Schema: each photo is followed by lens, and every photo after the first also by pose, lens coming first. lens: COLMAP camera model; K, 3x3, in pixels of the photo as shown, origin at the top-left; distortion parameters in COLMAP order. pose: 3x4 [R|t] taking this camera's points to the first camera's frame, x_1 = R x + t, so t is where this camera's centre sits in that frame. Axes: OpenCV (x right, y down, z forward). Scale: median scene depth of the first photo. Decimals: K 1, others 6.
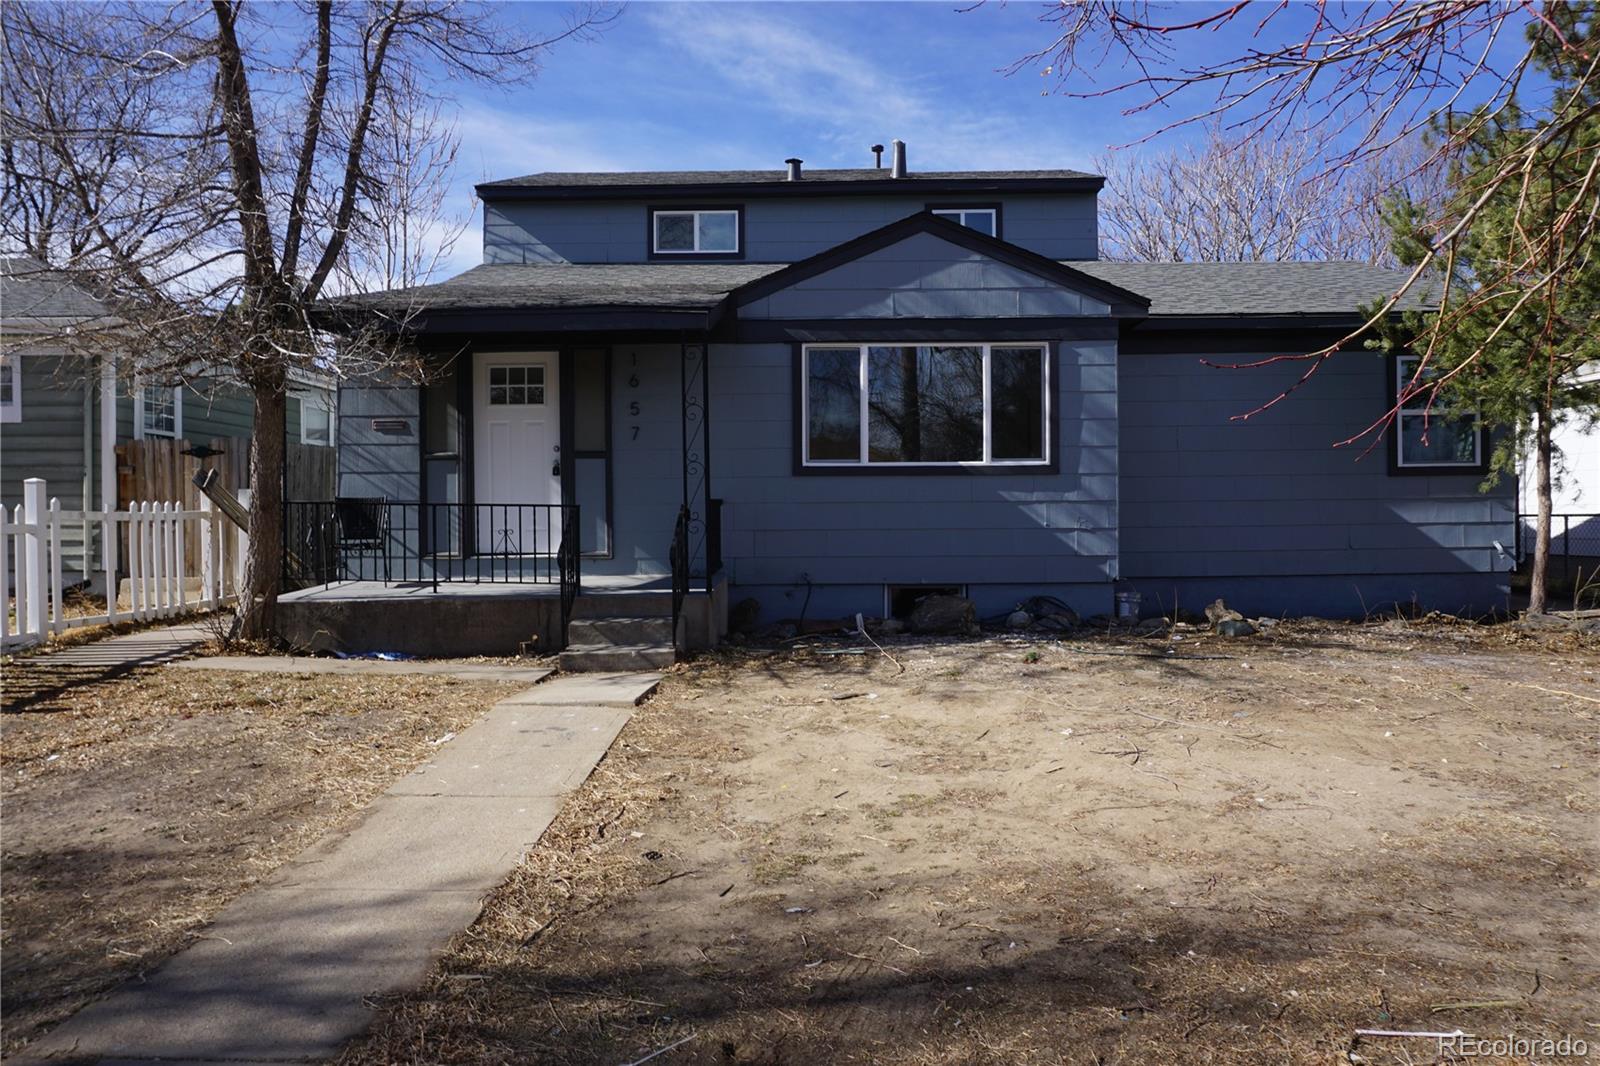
lens RADIAL K [[1070.0, 0, 797.9], [0, 1070.0, 525.8], [0, 0, 1]] dist [-0.052734, 0.037881]
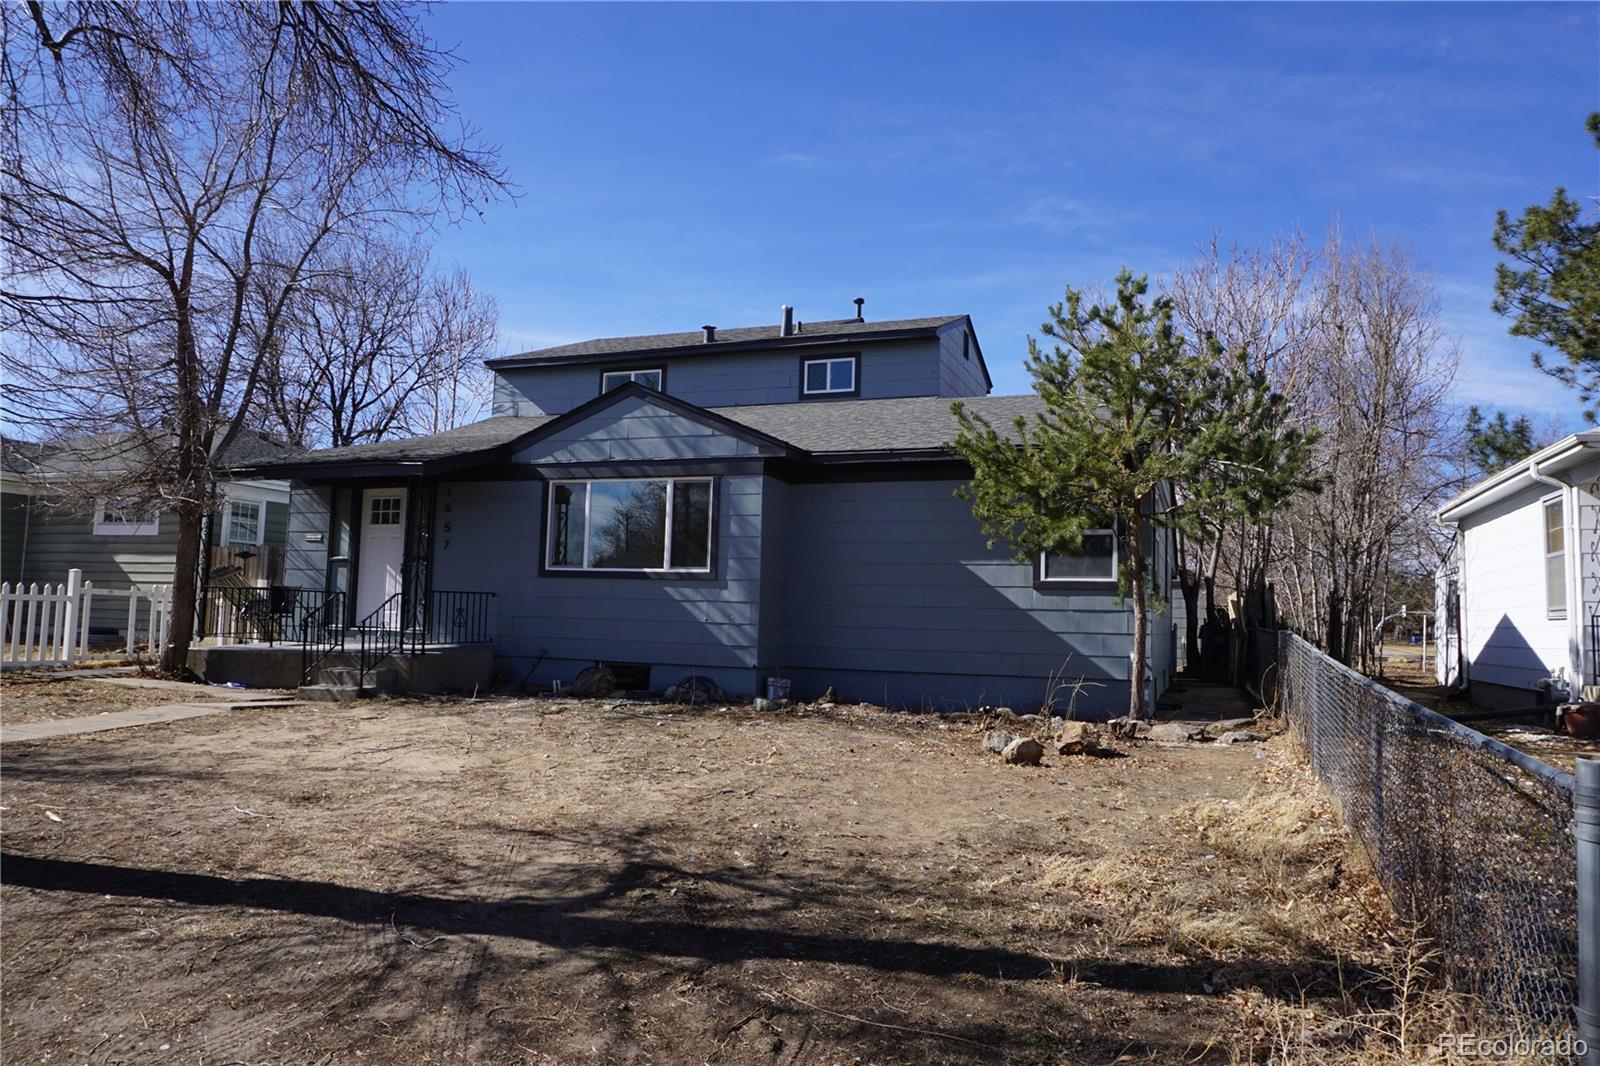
lens RADIAL K [[1070.0, 0, 808.5], [0, 1070.0, 535.4], [0, 0, 1]] dist [-0.052734, 0.037881]
pose [[0.943323, 0.004431, -0.331848, 0.766940], [-0.035504, 0.995520, -0.087633, 0.006829], [0.329973, 0.094448, 0.939254, -0.163744]]
